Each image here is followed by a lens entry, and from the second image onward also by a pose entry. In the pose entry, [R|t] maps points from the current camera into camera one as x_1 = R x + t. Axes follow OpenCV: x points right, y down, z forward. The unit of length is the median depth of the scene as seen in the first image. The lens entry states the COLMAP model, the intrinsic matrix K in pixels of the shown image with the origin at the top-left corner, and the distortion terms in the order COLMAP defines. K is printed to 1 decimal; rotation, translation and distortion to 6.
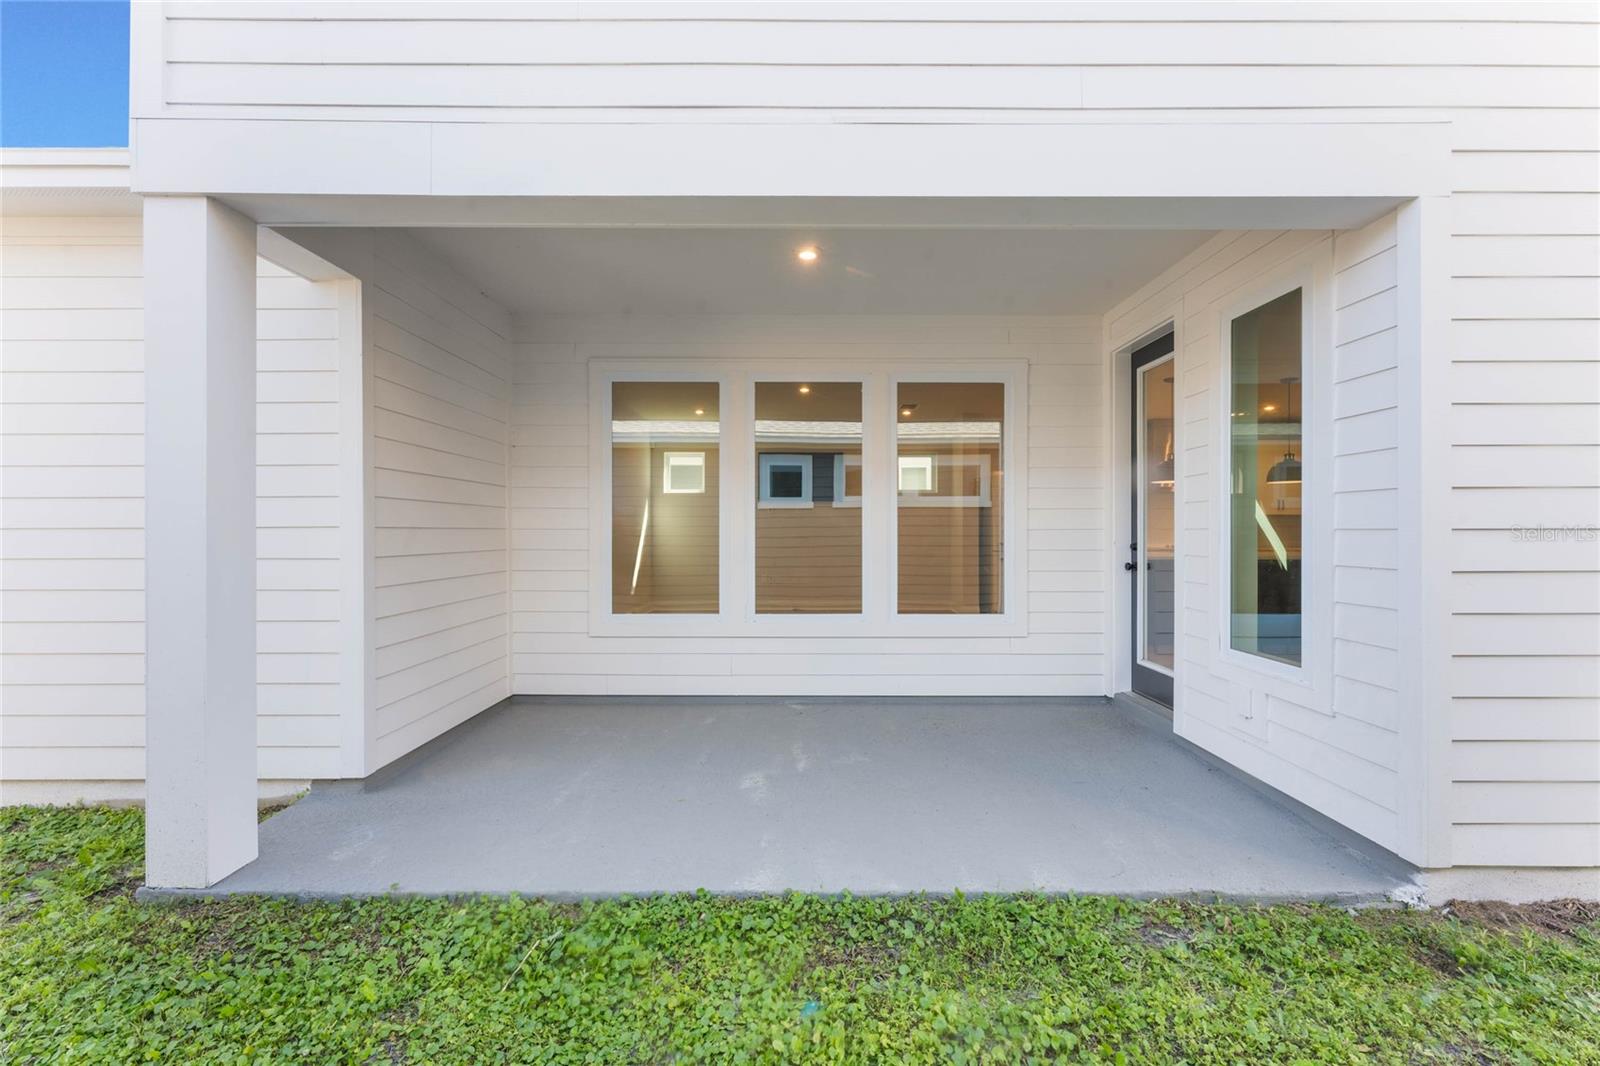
lens RADIAL K [[652.9, 0, 797.8], [0, 652.9, 523.6], [0, 0, 1]] dist [0.000149, -0.000293]
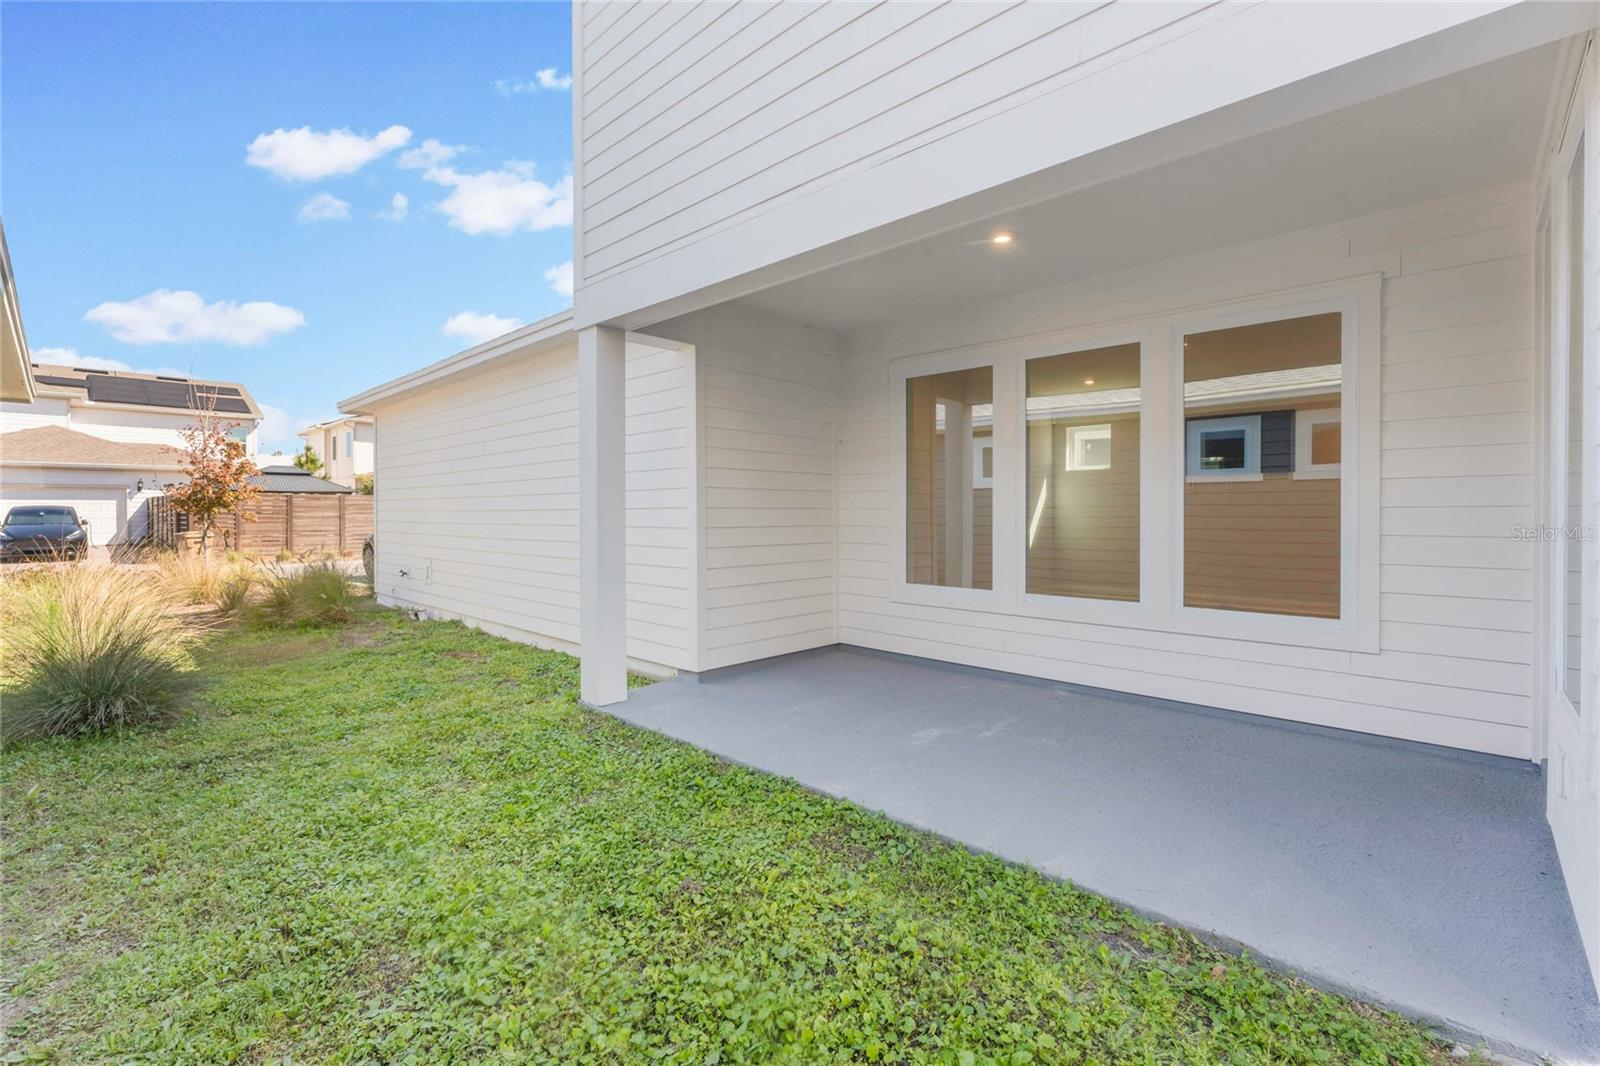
lens RADIAL K [[689.3, 0, 798.2], [0, 689.3, 519.8], [0, 0, 1]] dist [0.001263, 0.000398]
pose [[0.731764, 0.007787, -0.681514, 0.418797], [0.009213, 0.999730, 0.021315, -0.000521], [0.681496, -0.021876, 0.731495, -0.008945]]
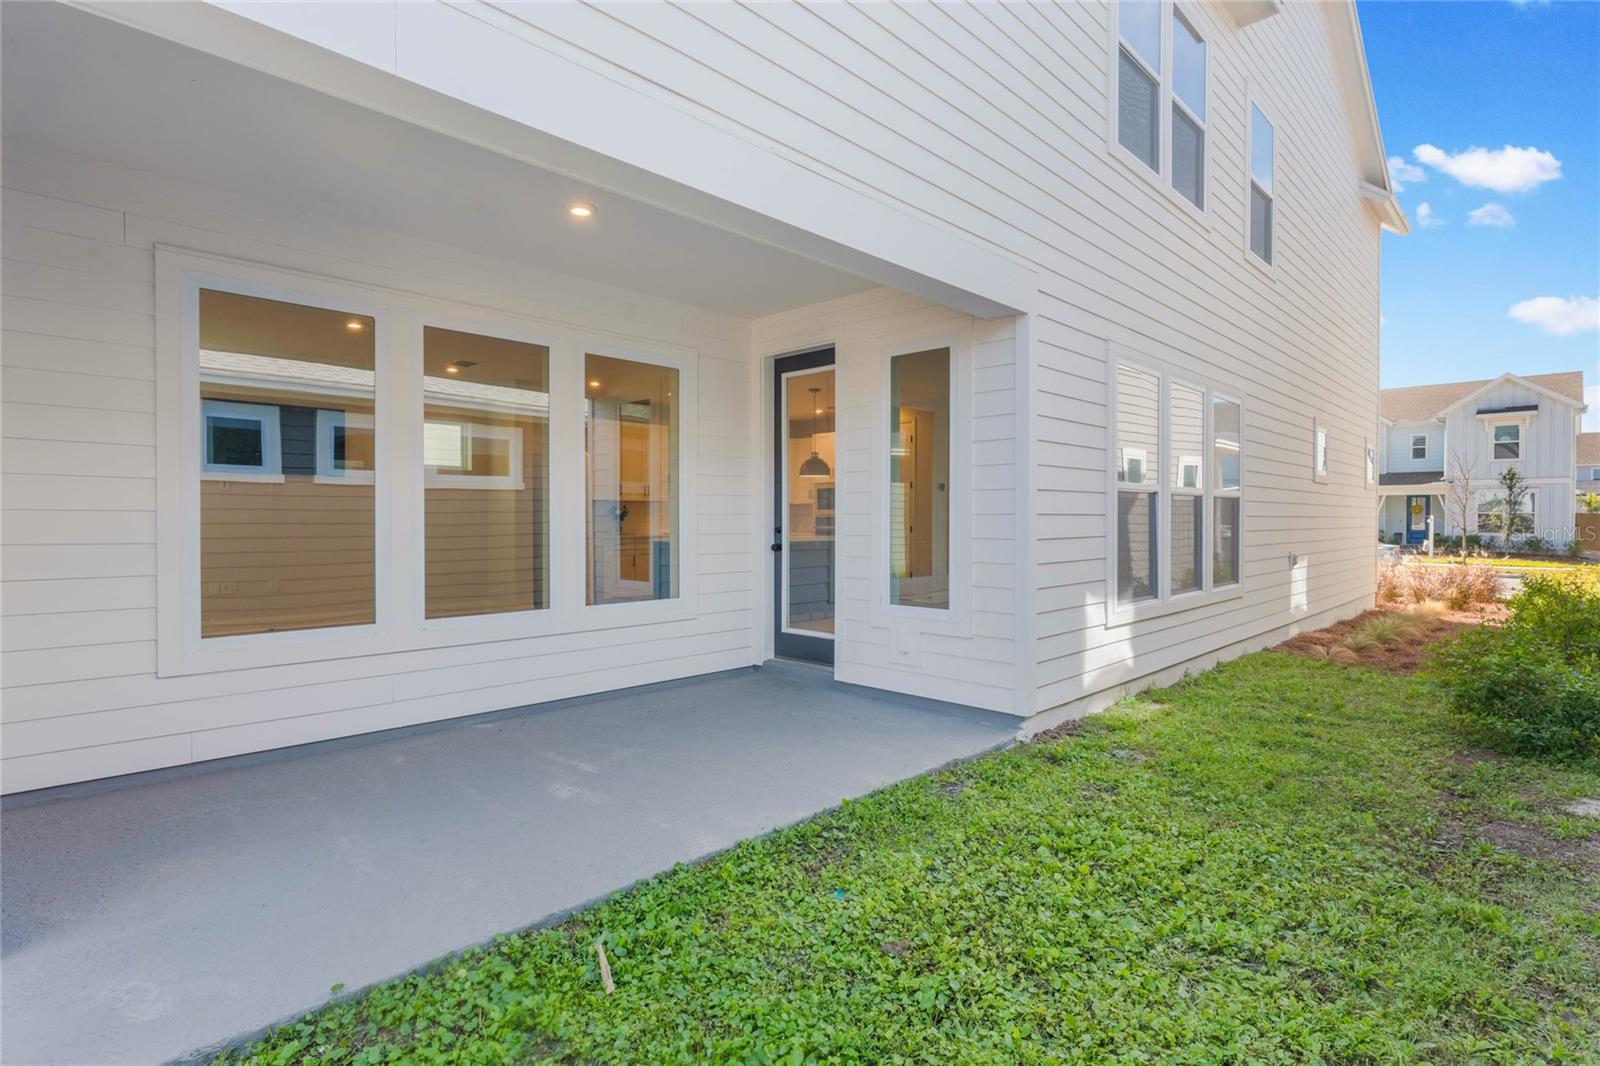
lens RADIAL K [[799.3, 0, 803.5], [0, 799.3, 527.8], [0, 0, 1]] dist [-0.003852, 0.000437]
pose [[0.697519, -0.008090, 0.716520, -0.460590], [-0.009601, 0.999741, 0.020634, 0.001628], [-0.716502, -0.021272, 0.697261, -0.004262]]
